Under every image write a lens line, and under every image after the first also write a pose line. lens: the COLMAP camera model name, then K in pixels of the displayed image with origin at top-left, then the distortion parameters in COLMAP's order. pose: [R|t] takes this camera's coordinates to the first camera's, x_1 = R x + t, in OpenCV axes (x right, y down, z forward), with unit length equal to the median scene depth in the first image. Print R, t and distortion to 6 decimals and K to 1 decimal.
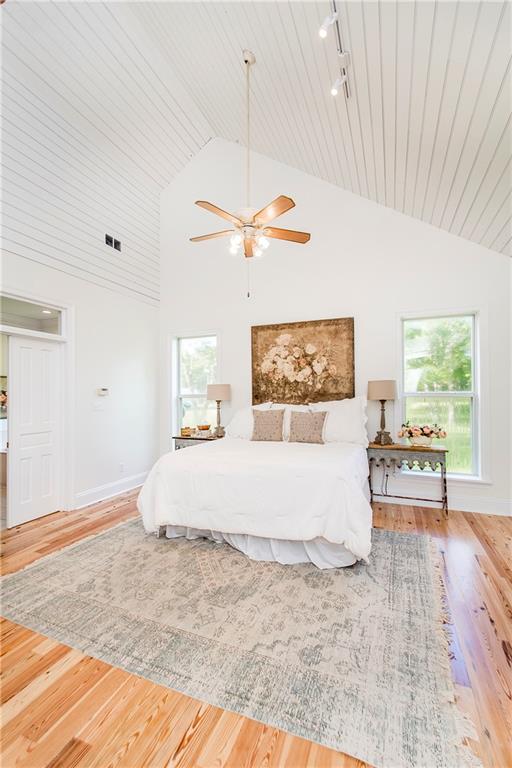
lens RADIAL K [[338.1, 0, 263.4], [0, 338.1, 394.2], [0, 0, 1]] dist [0.020515, -0.006655]
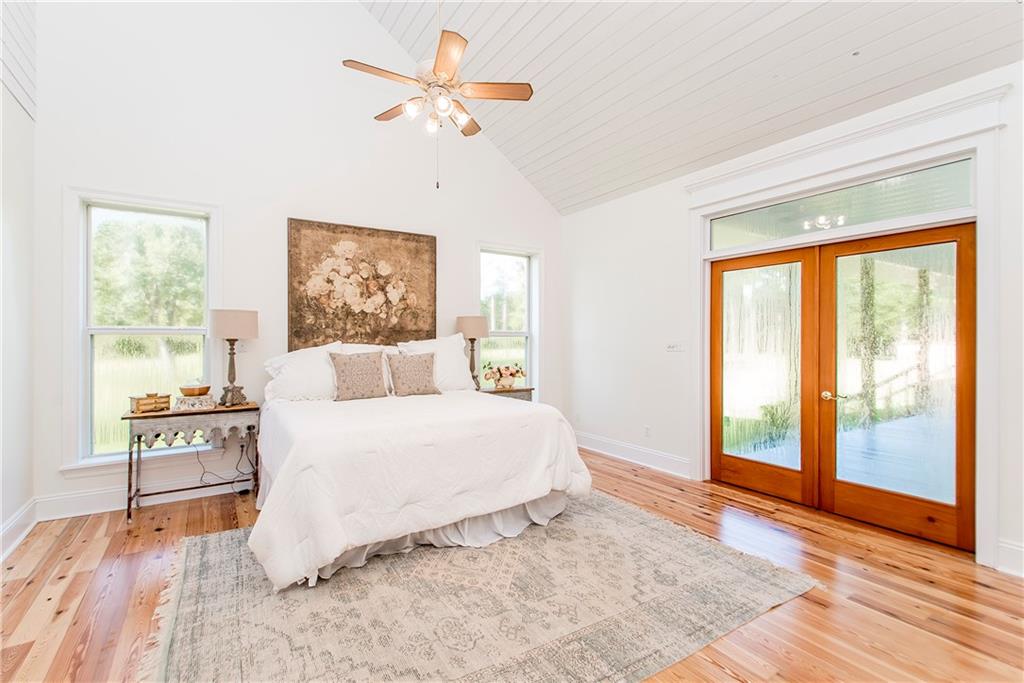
lens RADIAL K [[450.8, 0, 491.9], [0, 450.8, 342.1], [0, 0, 1]] dist [0.020515, -0.006655]
pose [[0.606767, -0.000458, 0.794880, -0.639558], [-0.006531, 0.999963, 0.005562, 0.022550], [-0.794853, -0.008566, 0.606741, 0.297576]]
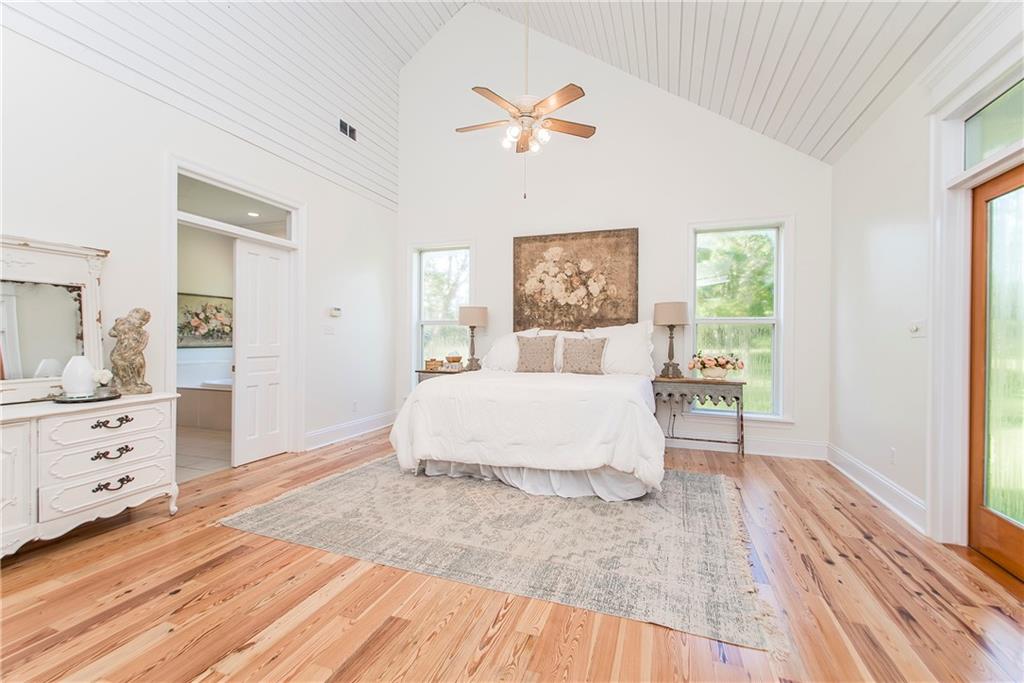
lens RADIAL K [[450.8, 0, 516.8], [0, 450.8, 342.6], [0, 0, 1]] dist [0.020515, -0.006655]
pose [[0.999181, 0.013176, 0.038259, -0.092091], [-0.013553, 0.999862, 0.009603, 0.063223], [-0.038127, -0.010114, 0.999222, -0.140570]]
